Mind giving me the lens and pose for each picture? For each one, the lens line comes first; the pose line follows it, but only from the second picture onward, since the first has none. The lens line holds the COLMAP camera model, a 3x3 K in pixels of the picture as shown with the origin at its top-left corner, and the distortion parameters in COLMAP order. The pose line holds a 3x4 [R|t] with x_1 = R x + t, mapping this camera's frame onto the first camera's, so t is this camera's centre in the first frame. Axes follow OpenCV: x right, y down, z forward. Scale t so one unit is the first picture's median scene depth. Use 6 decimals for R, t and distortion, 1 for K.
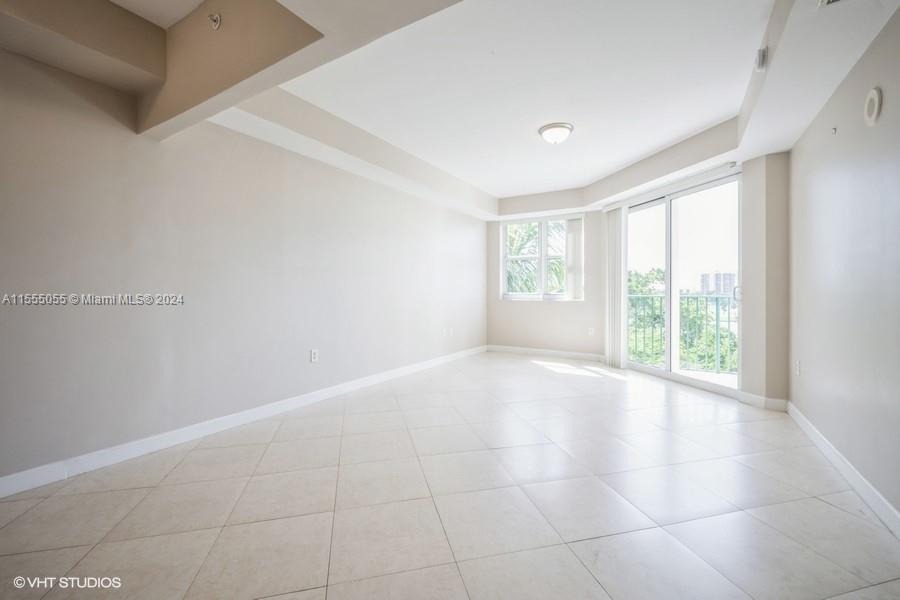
lens RADIAL K [[383.8, 0, 448.7], [0, 383.8, 292.5], [0, 0, 1]] dist [-0.002562, -0.000586]
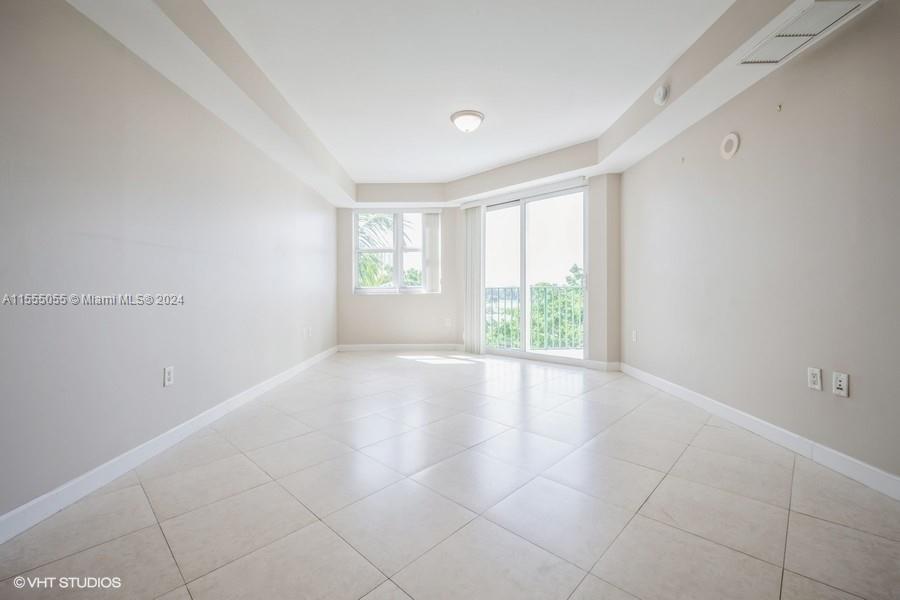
lens RADIAL K [[383.8, 0, 448.7], [0, 383.8, 292.5], [0, 0, 1]] dist [-0.002562, -0.000586]
pose [[0.844215, -0.014765, 0.535802, -0.214277], [0.014209, 0.999886, 0.005166, 0.017057], [-0.535817, 0.003251, 0.844328, 0.131434]]
